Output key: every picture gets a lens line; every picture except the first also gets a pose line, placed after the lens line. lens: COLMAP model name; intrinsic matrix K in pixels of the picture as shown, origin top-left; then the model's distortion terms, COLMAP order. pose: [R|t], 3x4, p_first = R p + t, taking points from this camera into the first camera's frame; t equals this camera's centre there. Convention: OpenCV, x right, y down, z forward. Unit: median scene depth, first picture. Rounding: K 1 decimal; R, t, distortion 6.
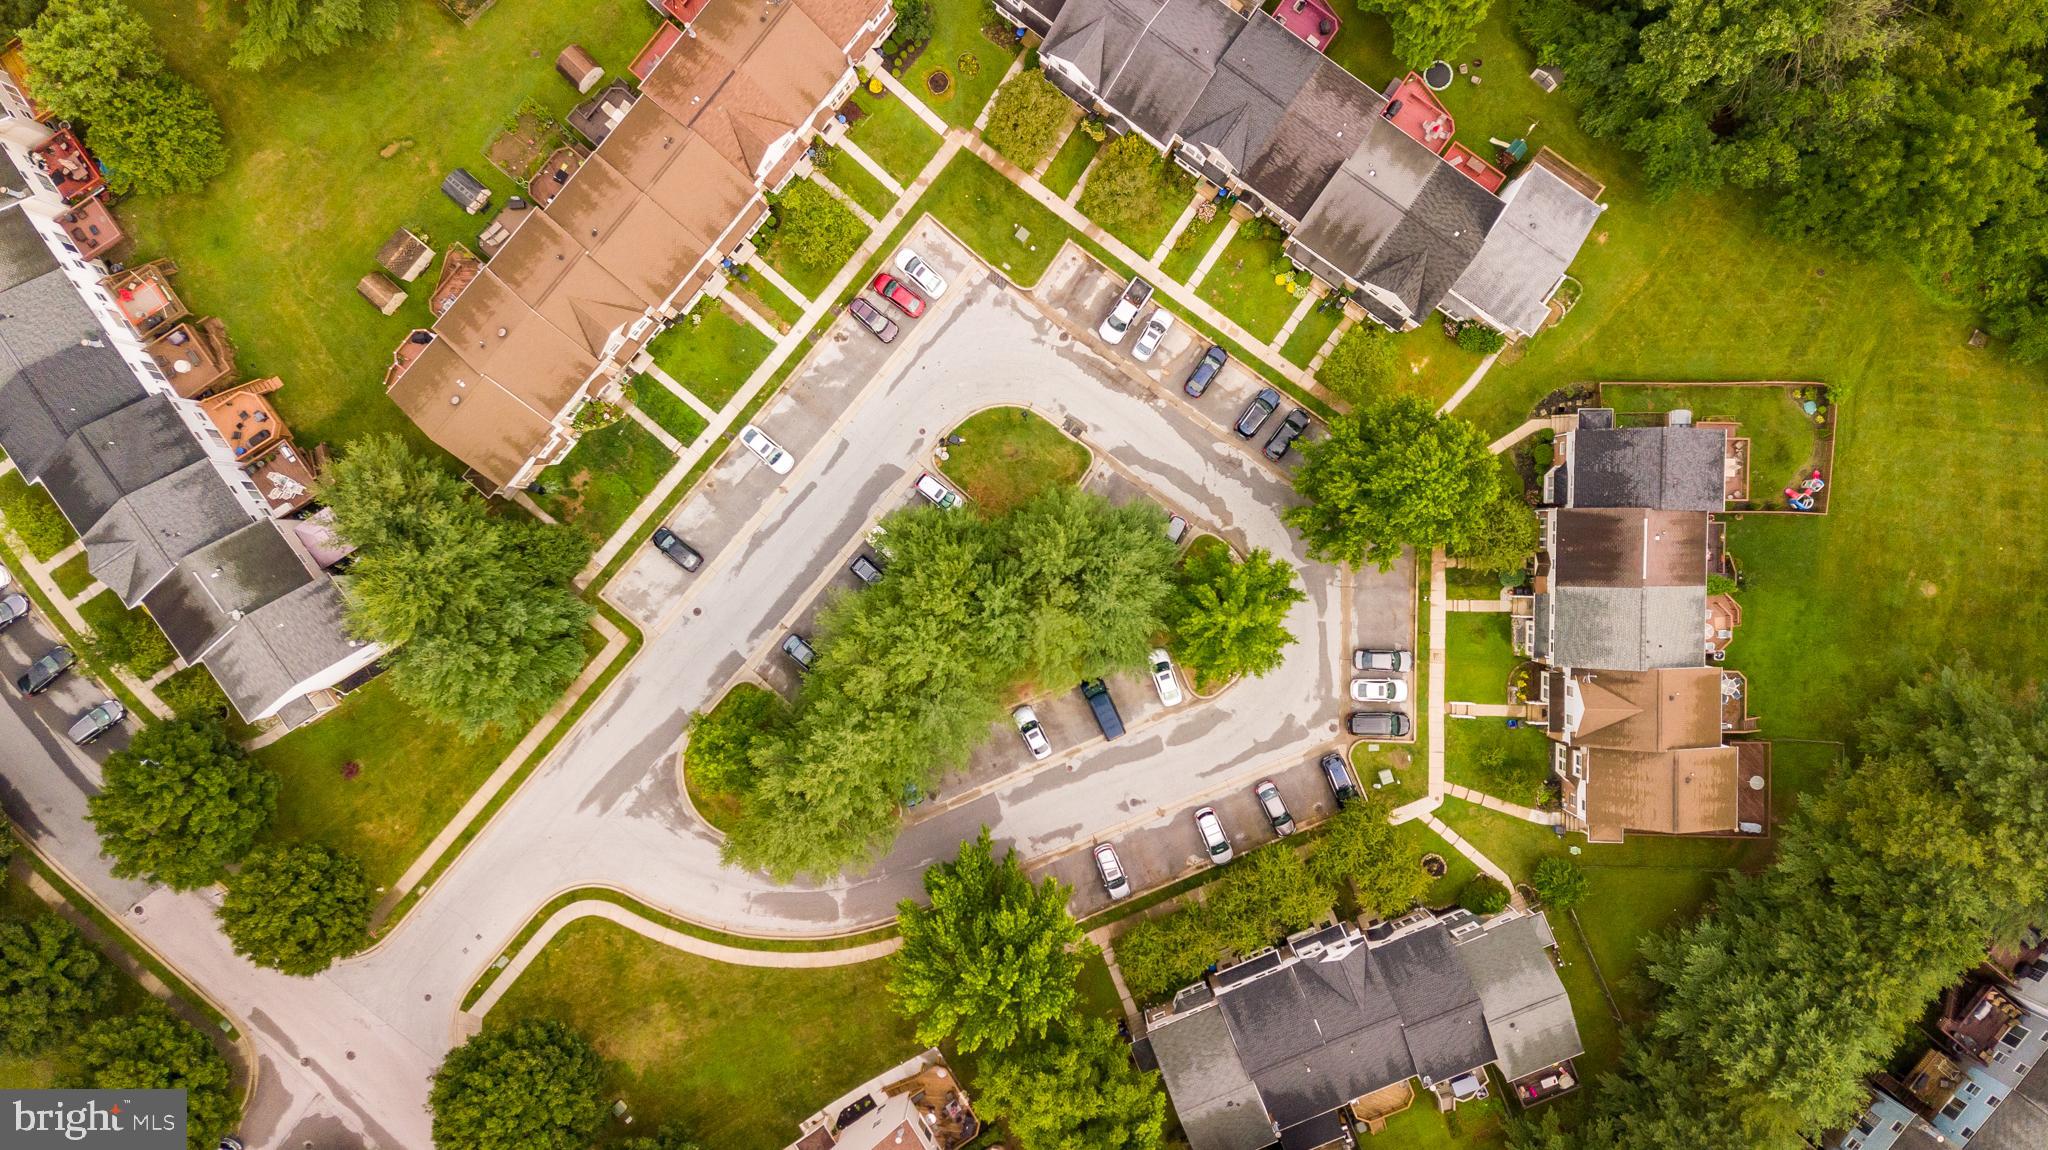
lens RADIAL K [[1515.0, 0, 998.3], [0, 1515.0, 575.0], [0, 0, 1]] dist [0.101807, -0.119428]
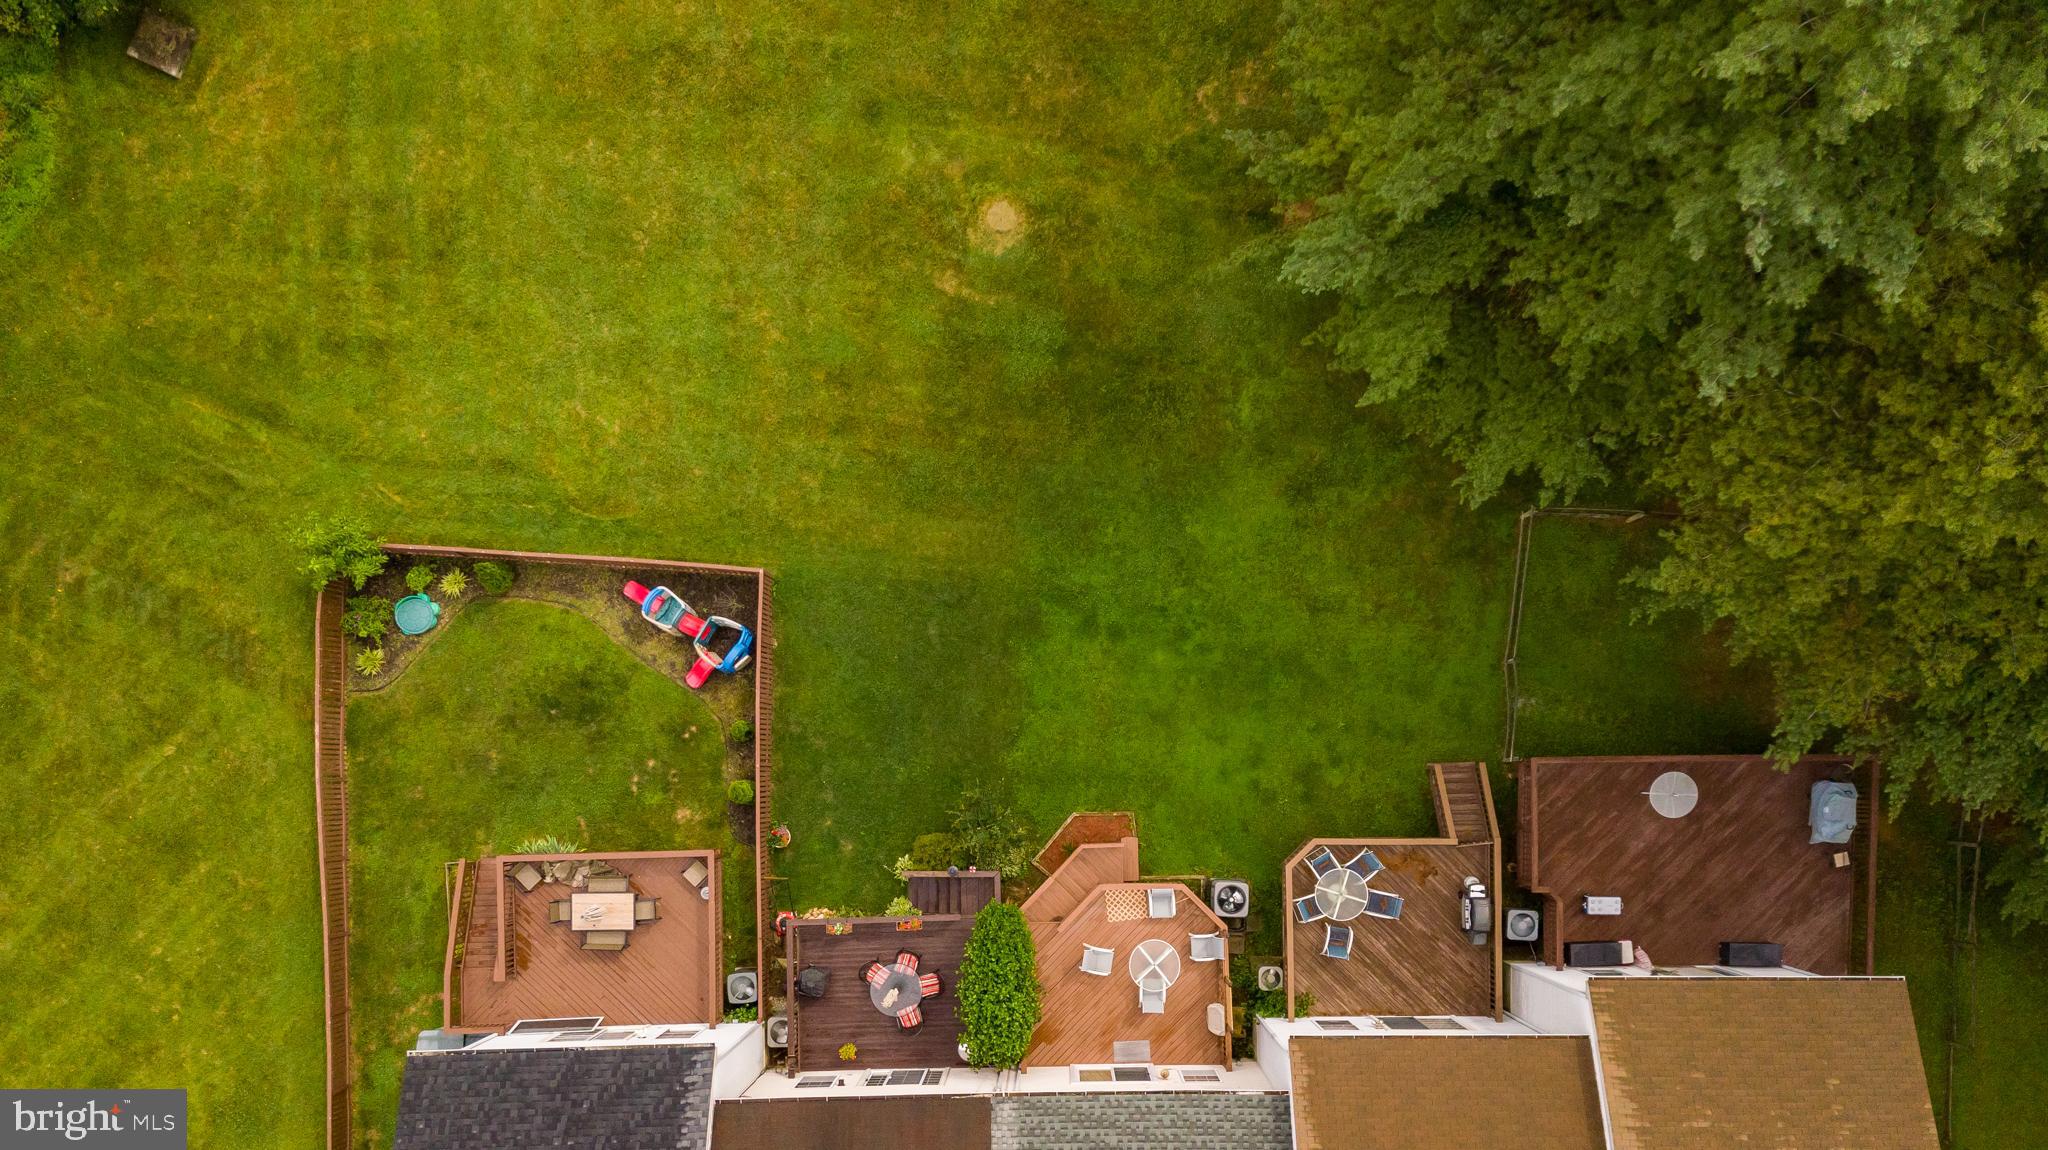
lens RADIAL K [[1540.2, 0, 1057.4], [0, 1540.2, 836.6], [0, 0, 1]] dist [0.099742, -0.004290]
pose [[-0.024578, -0.999605, -0.013632, 0.479501], [0.999473, -0.024281, -0.021563, 0.024002], [0.021223, -0.014154, 0.999675, 0.686769]]
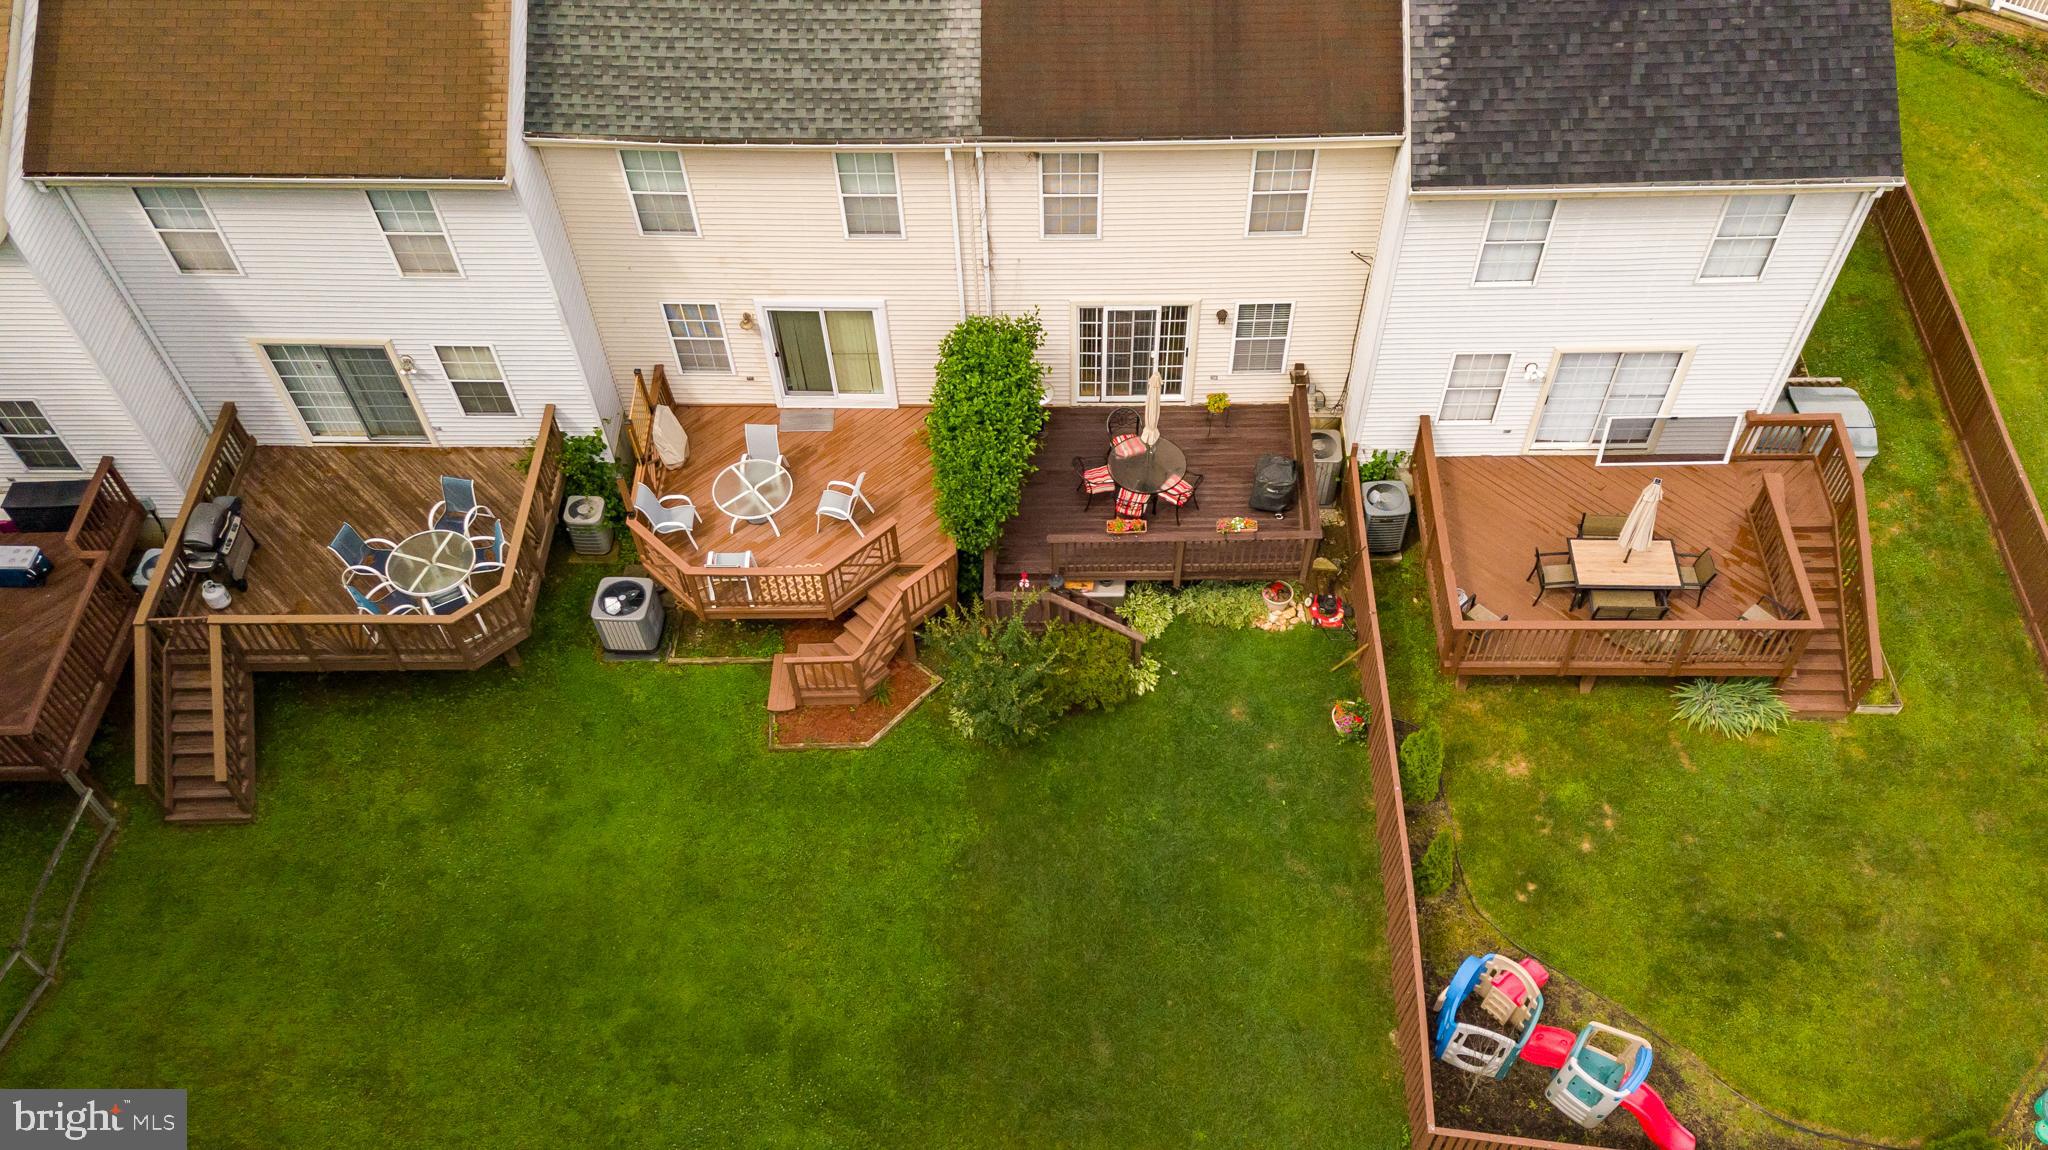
lens RADIAL K [[1568.4, 0, 1048.2], [0, 1568.4, 675.2], [0, 0, 1]] dist [0.175806, -0.168433]
pose [[0.001059, 0.830575, -0.556906, 0.578028], [-0.999977, -0.002833, -0.006127, 0.000150], [-0.006667, 0.556900, 0.830553, 0.829877]]
